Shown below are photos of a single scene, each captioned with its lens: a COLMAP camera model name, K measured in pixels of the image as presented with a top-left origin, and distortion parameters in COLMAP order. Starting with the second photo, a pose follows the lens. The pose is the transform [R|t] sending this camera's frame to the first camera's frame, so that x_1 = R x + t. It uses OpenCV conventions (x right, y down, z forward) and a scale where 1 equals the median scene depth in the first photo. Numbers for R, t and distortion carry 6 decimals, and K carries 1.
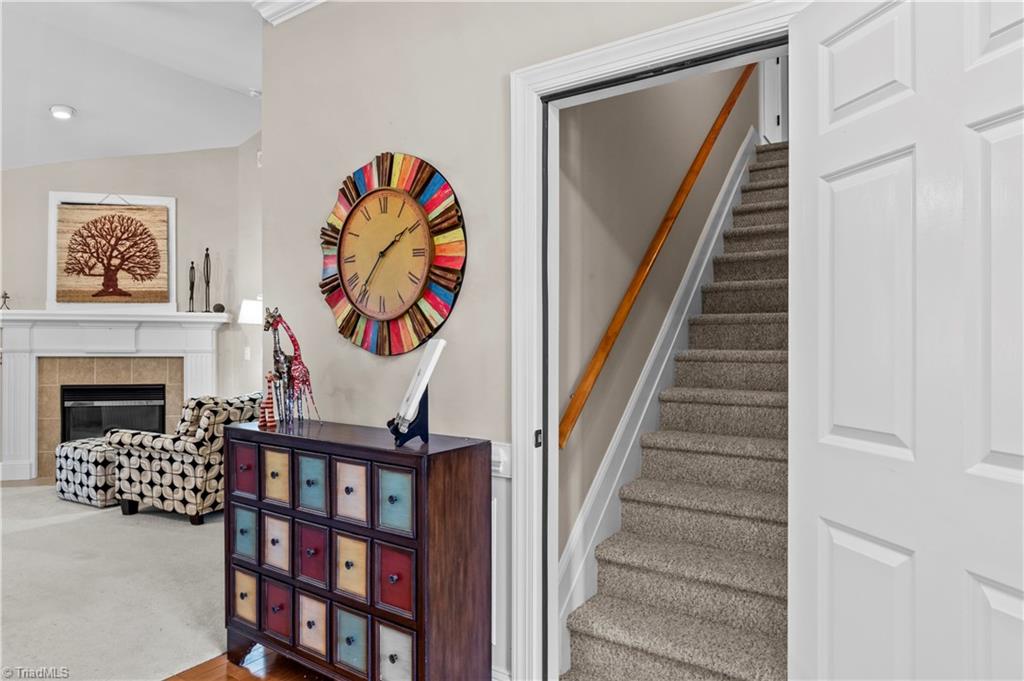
lens RADIAL K [[605.9, 0, 538.2], [0, 605.9, 349.8], [0, 0, 1]] dist [-0.002702, -0.002604]
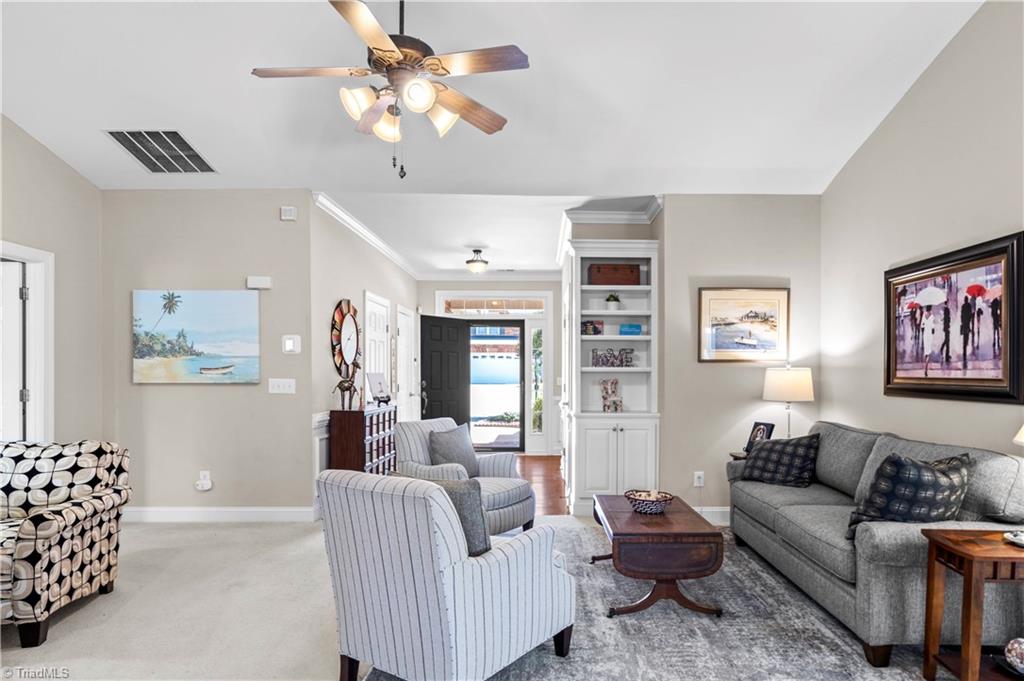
lens RADIAL K [[590.9, 0, 554.1], [0, 590.9, 374.6], [0, 0, 1]] dist [-0.001858, -0.001413]
pose [[-0.558133, -0.005792, 0.829731, -1.148799], [0.004681, 0.999938, 0.010129, -0.011630], [-0.829738, 0.009537, -0.558071, 0.685069]]
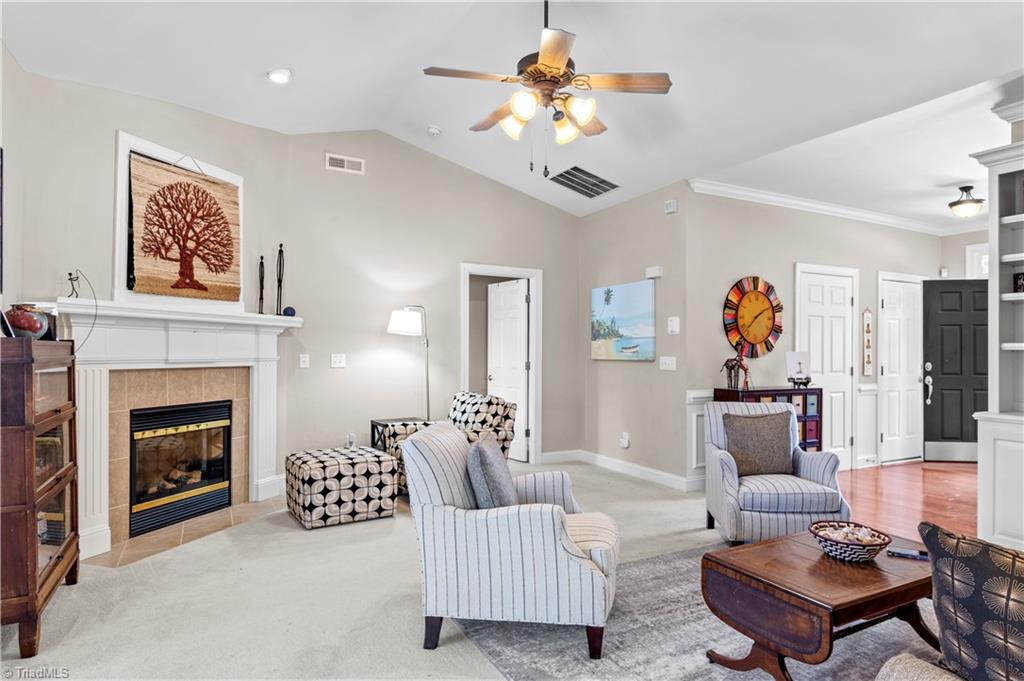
lens RADIAL K [[605.9, 0, 538.2], [0, 605.9, 349.8], [0, 0, 1]] dist [-0.002702, -0.002604]
pose [[0.478676, 0.002126, 0.877989, -1.171686], [0.003768, 0.999983, -0.004475, -0.006365], [-0.877984, 0.005451, 0.478660, 0.243917]]
